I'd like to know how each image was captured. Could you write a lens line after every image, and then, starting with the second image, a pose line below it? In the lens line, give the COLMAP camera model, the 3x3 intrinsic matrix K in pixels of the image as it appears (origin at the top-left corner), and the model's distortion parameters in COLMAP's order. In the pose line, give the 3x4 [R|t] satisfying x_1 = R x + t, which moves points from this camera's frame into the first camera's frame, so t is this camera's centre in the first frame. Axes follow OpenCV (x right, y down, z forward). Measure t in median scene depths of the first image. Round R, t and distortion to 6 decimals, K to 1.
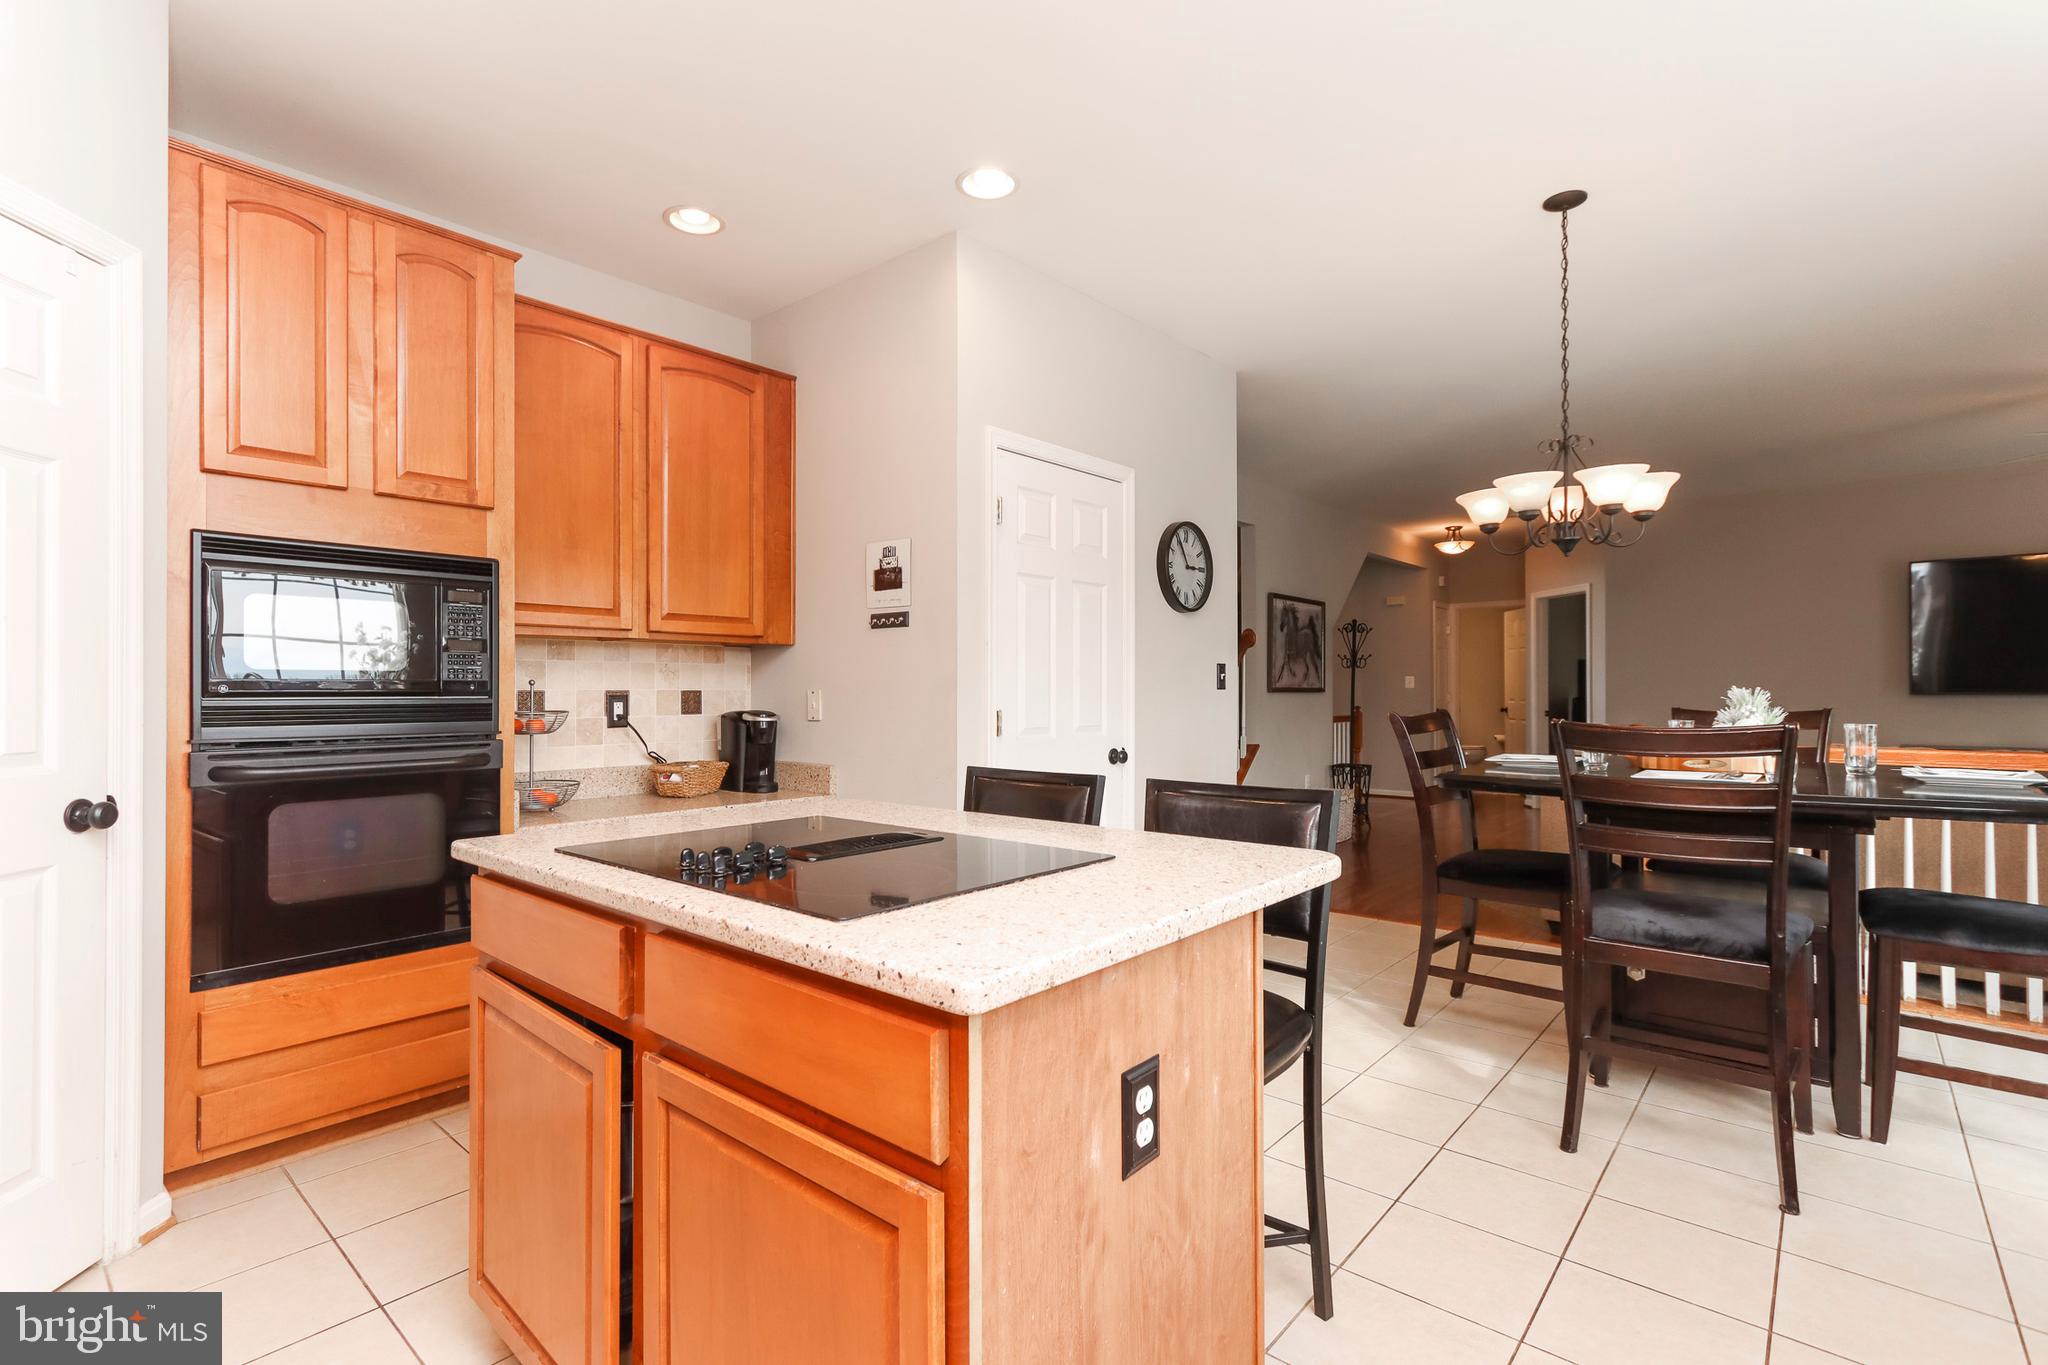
lens RADIAL K [[938.7, 0, 1016.1], [0, 938.7, 681.5], [0, 0, 1]] dist [0.000335, 0.000952]
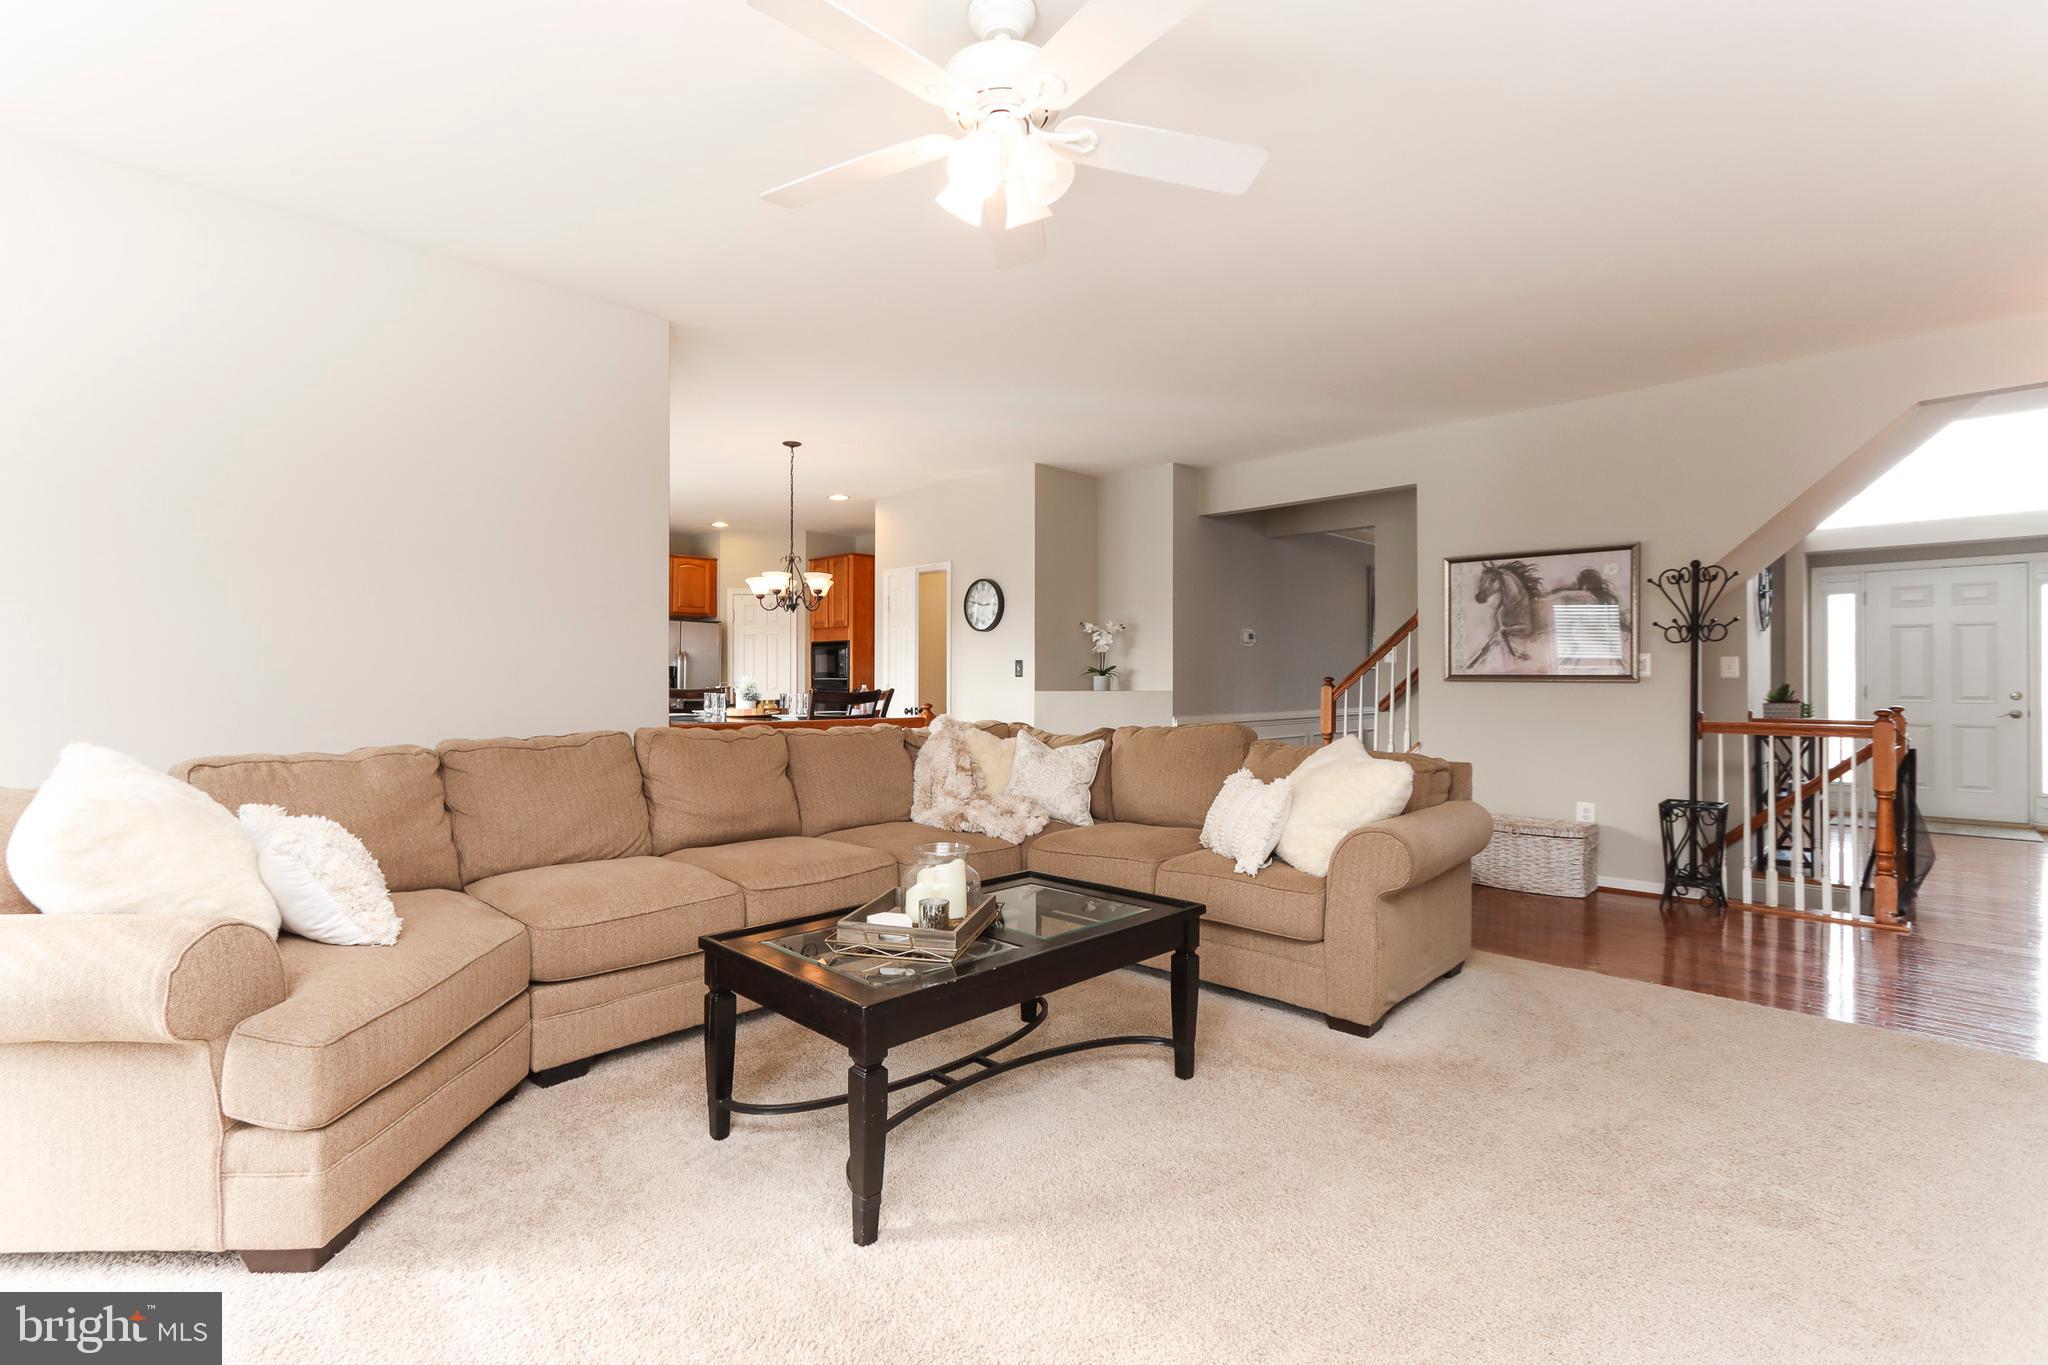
lens RADIAL K [[938.7, 0, 1023.2], [0, 938.7, 681.3], [0, 0, 1]] dist [0.000335, 0.000952]
pose [[-0.048504, 0.000875, -0.998823, 3.060894], [0.003842, 0.999992, 0.000690, 0.025199], [0.998816, -0.003804, -0.048507, 1.881910]]
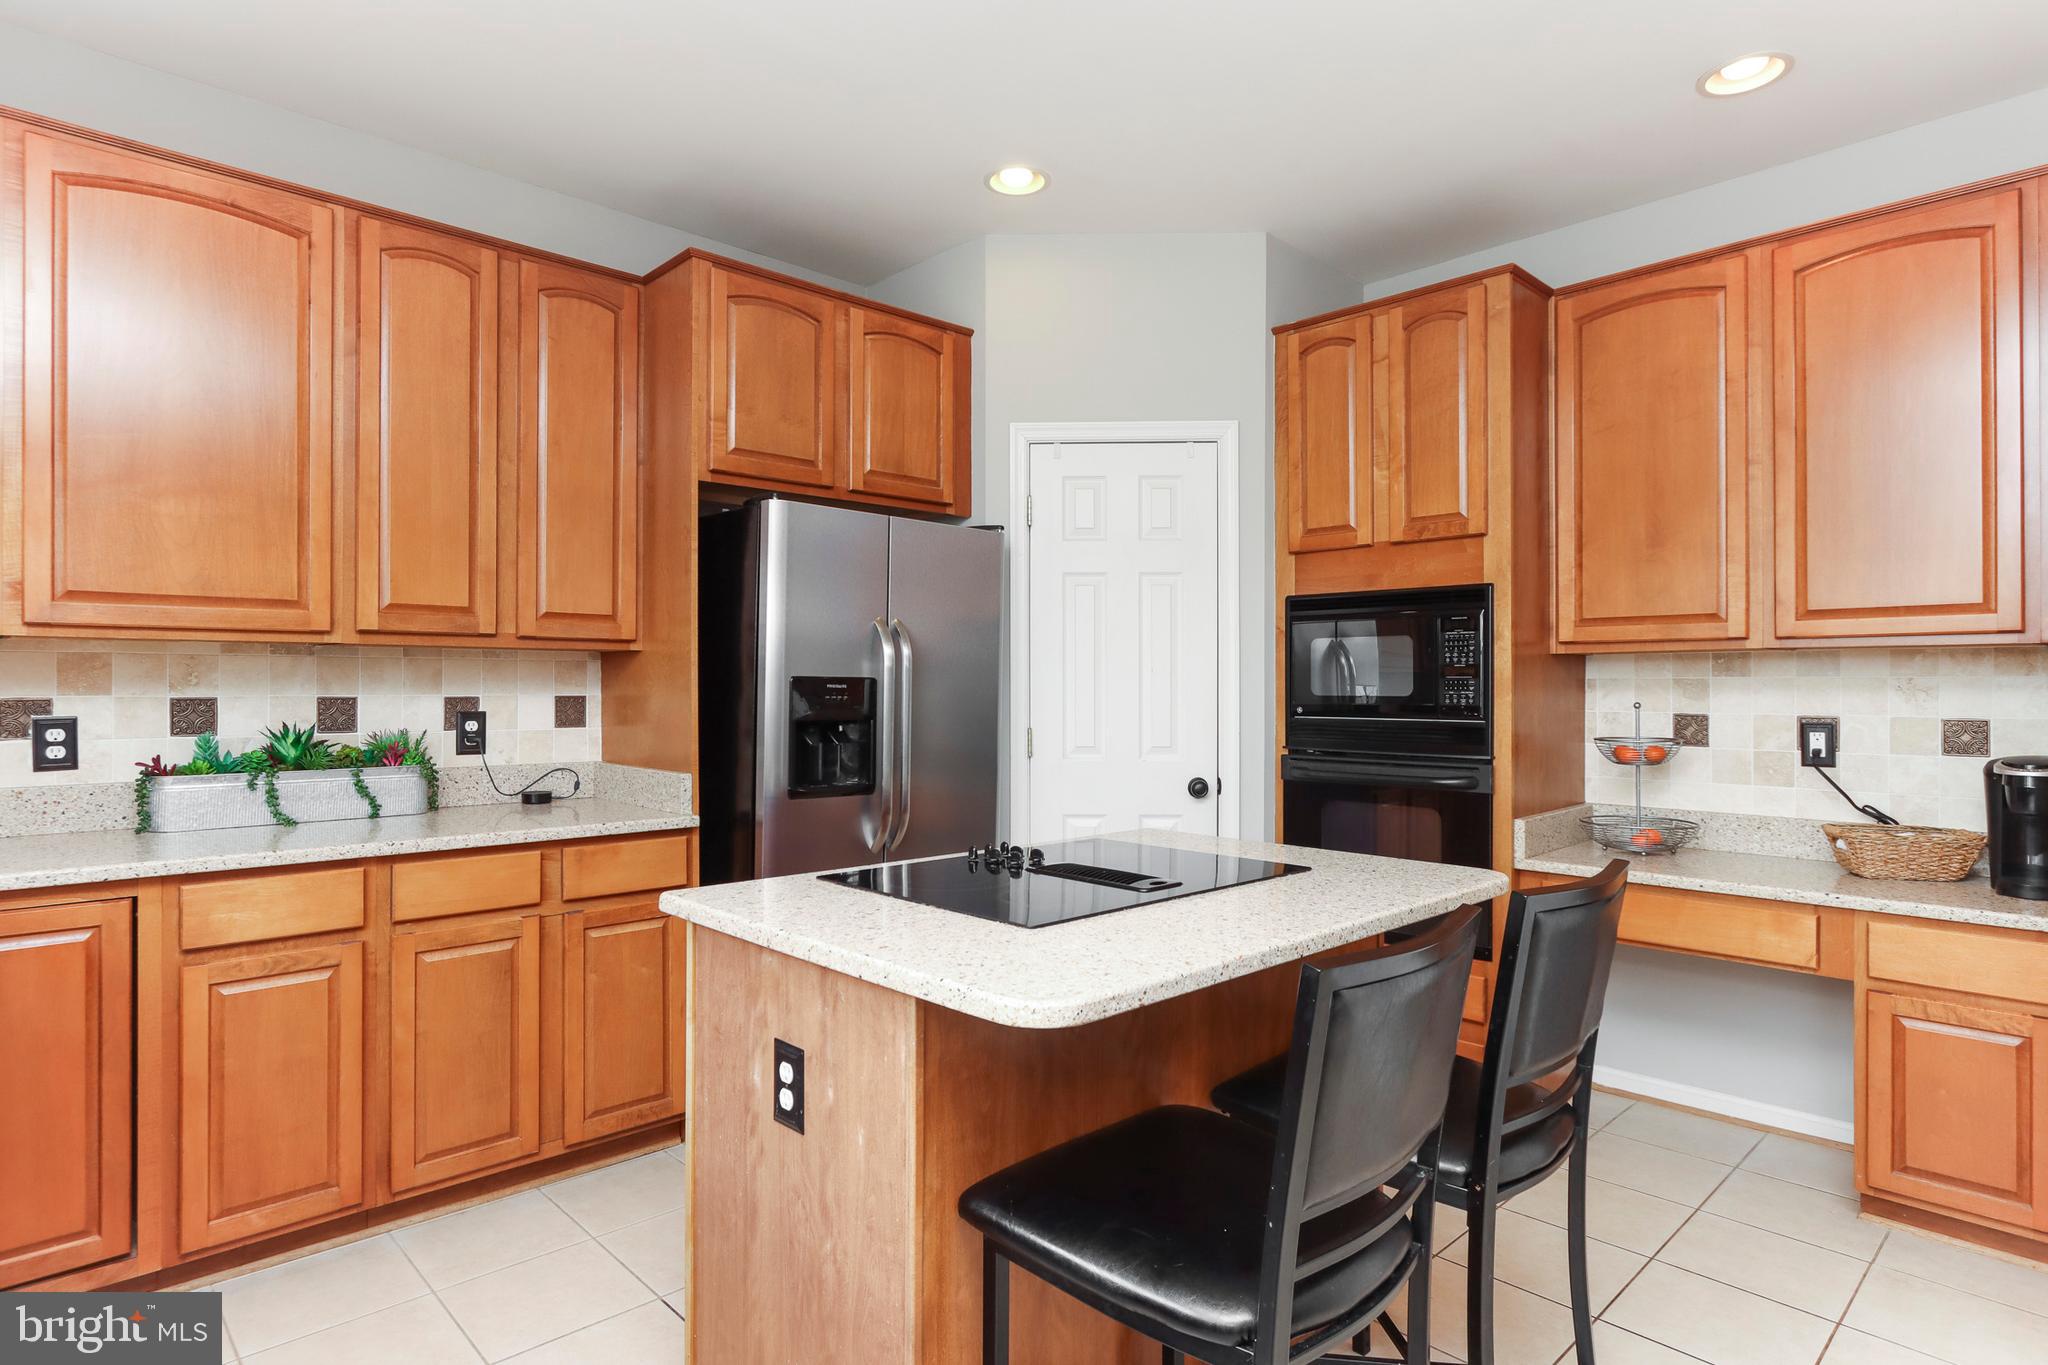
lens RADIAL K [[1105.4, 0, 1021.3], [0, 1105.4, 685.1], [0, 0, 1]] dist [0.003874, 0.001065]
pose [[-0.088212, 0.002537, -0.996098, 0.676532], [0.008115, 0.999965, 0.001828, -0.029391], [0.996069, -0.007922, -0.088230, 0.623141]]
